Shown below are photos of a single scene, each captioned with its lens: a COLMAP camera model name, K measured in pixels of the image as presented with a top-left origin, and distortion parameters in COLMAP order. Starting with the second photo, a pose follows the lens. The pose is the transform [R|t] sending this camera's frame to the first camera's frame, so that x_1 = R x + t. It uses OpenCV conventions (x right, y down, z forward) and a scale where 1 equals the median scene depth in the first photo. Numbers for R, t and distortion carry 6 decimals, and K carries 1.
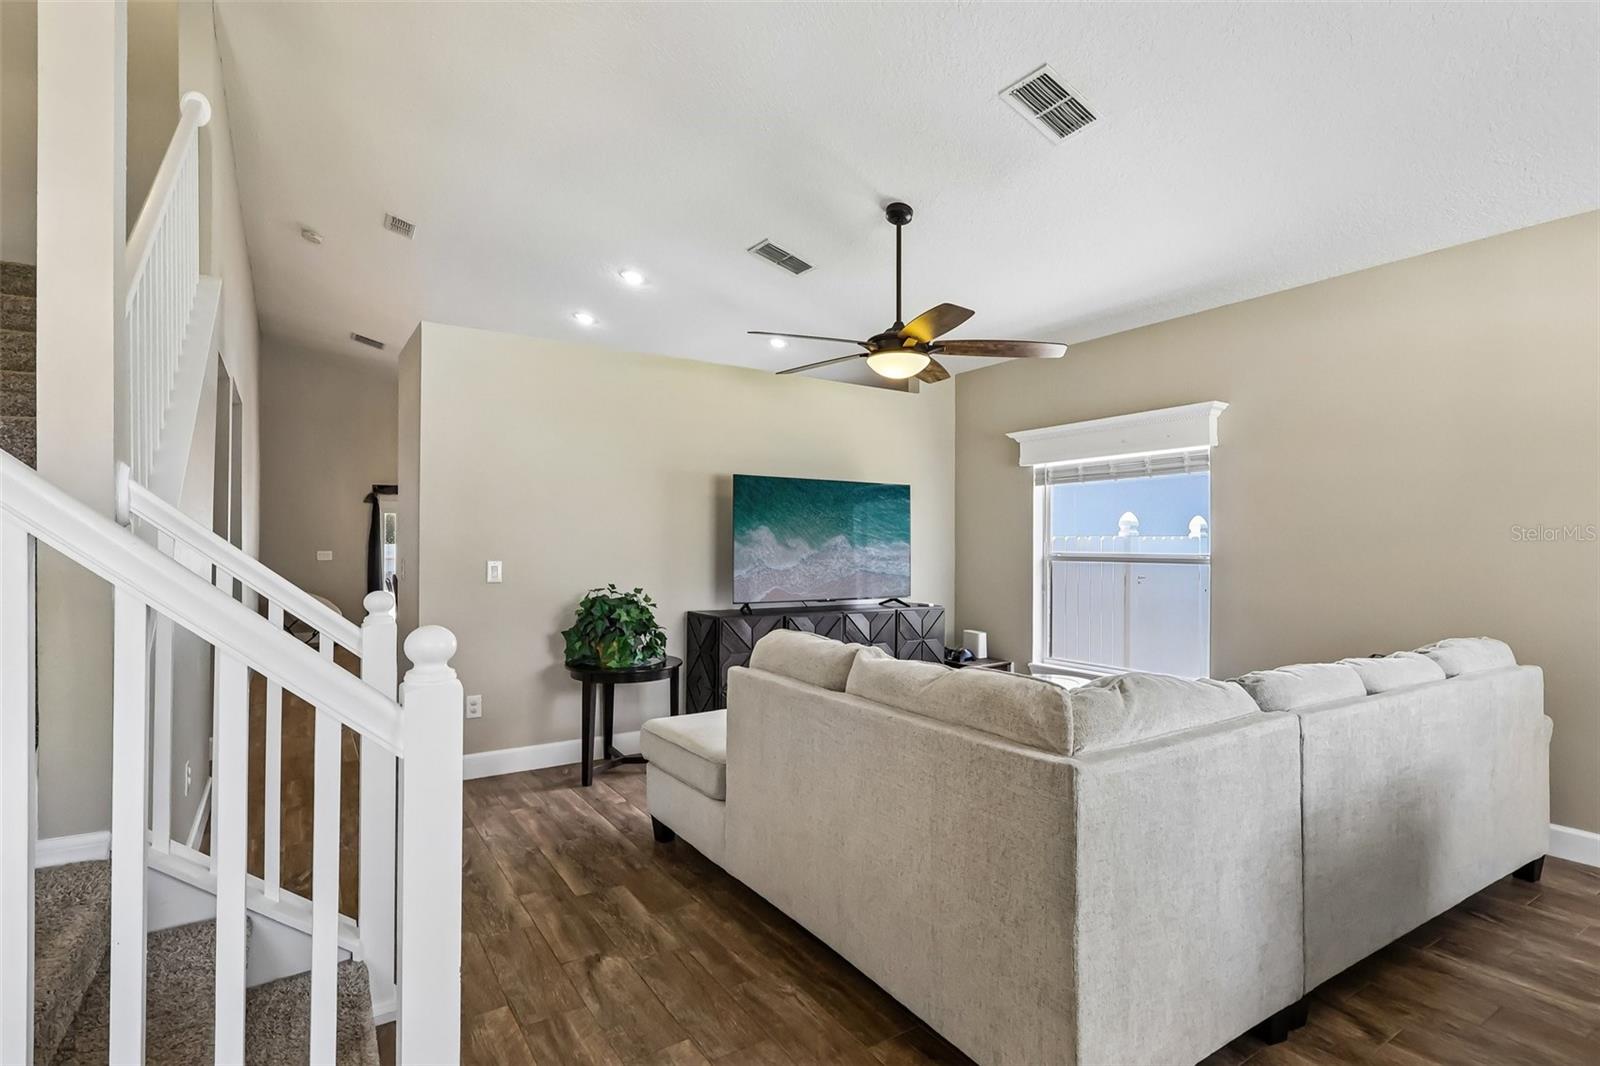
lens RADIAL K [[785.9, 0, 795.9], [0, 785.9, 538.2], [0, 0, 1]] dist [0.000188, 0.000278]
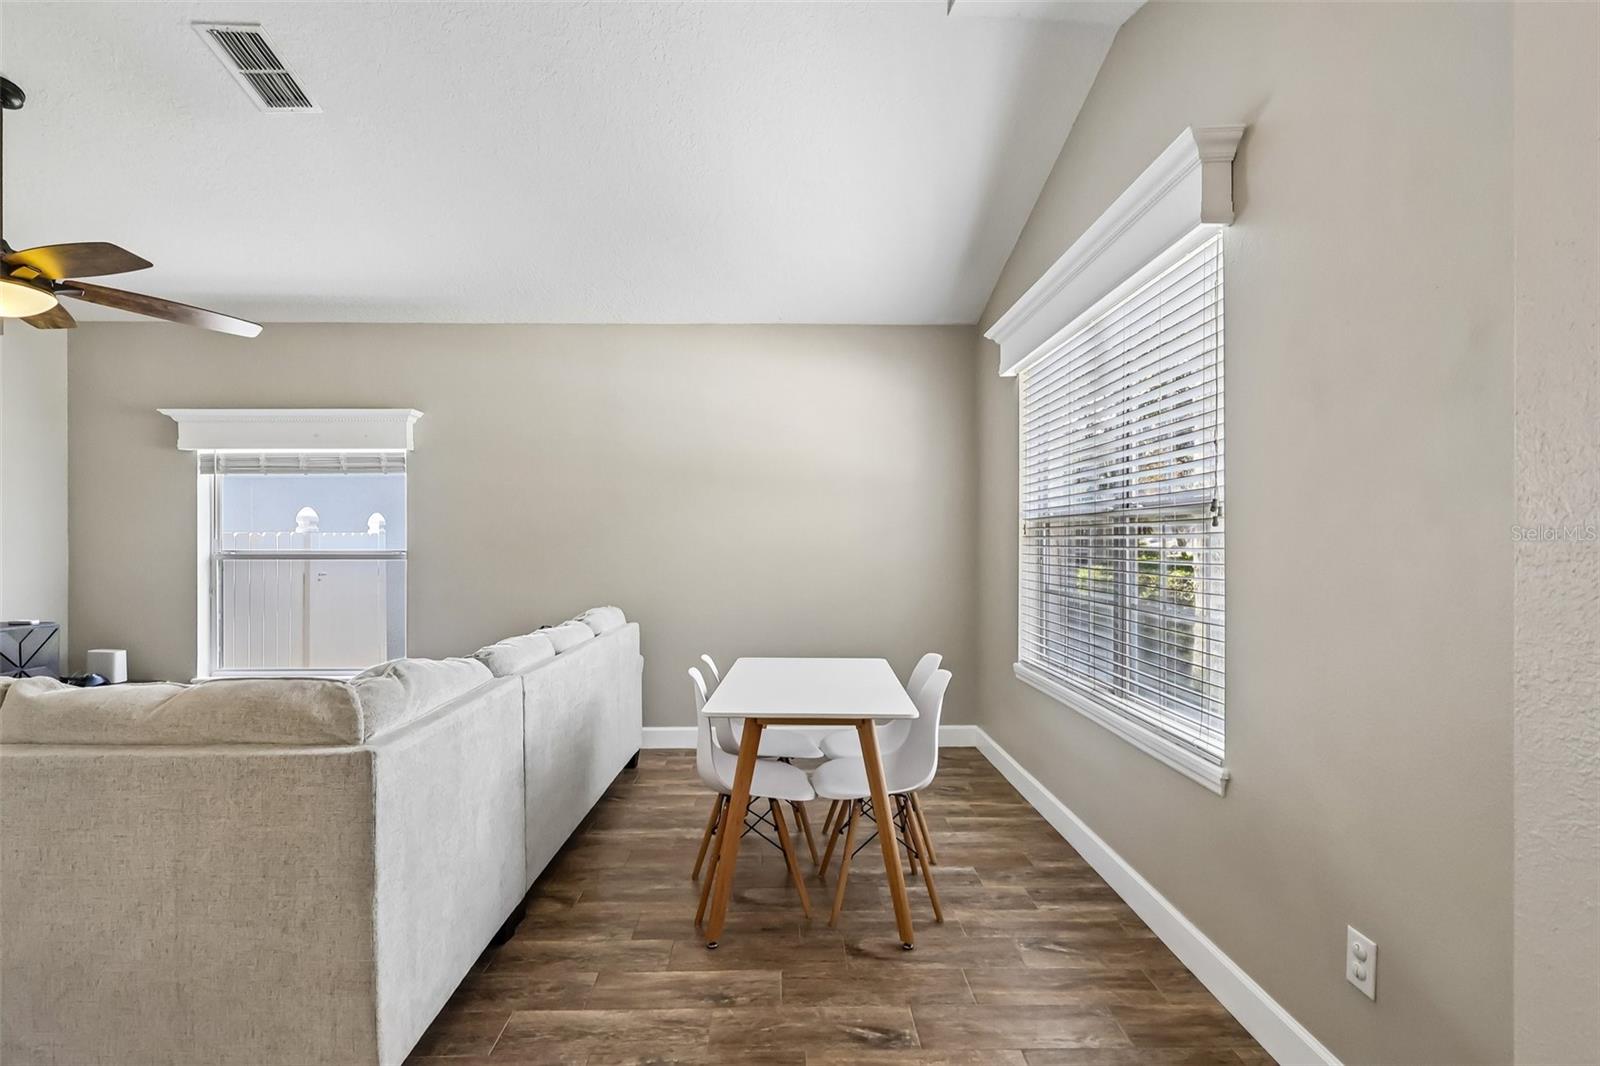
lens RADIAL K [[755.2, 0, 809.8], [0, 755.2, 535.2], [0, 0, 1]] dist [0.000475, 0.000785]
pose [[0.517982, 0.003472, 0.855385, -0.145182], [-0.005172, 0.999986, -0.000926, -0.003614], [-0.855376, -0.003944, 0.517992, -0.026646]]
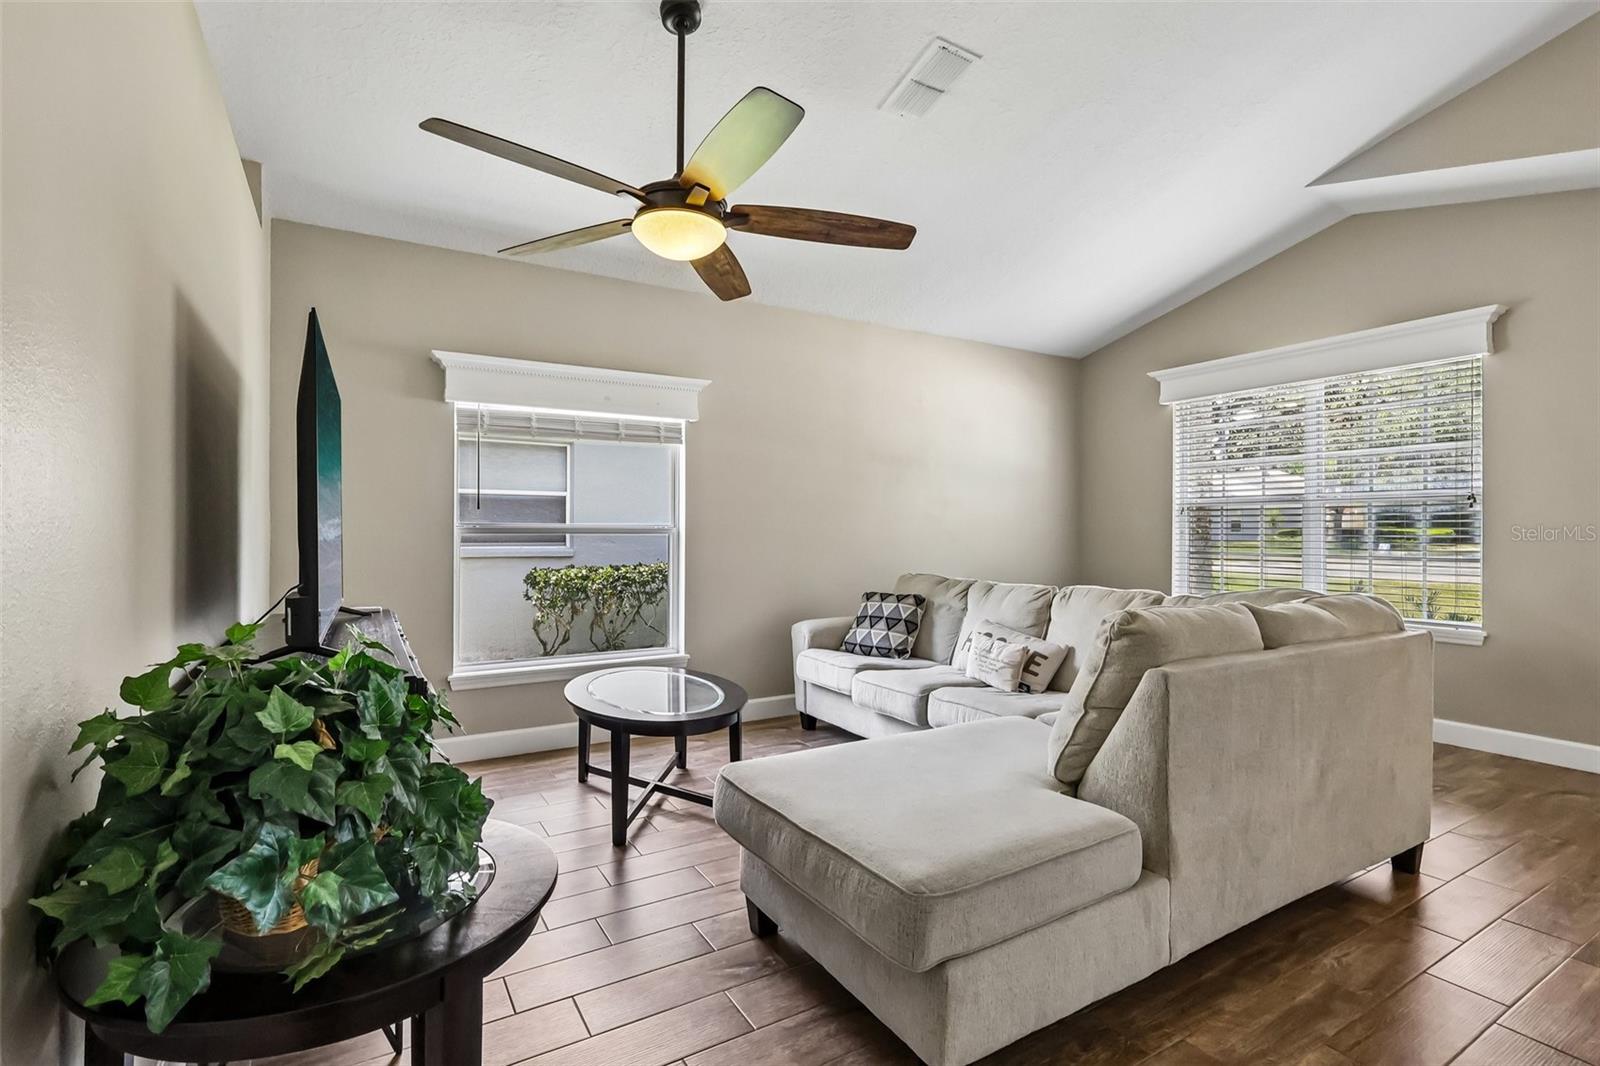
lens RADIAL K [[755.2, 0, 809.8], [0, 755.2, 535.2], [0, 0, 1]] dist [0.000475, 0.000785]
pose [[0.023158, -0.004928, 0.999720, -0.918520], [-0.008602, 0.999950, 0.005129, 0.054232], [-0.999695, -0.008718, 0.023115, 1.577848]]
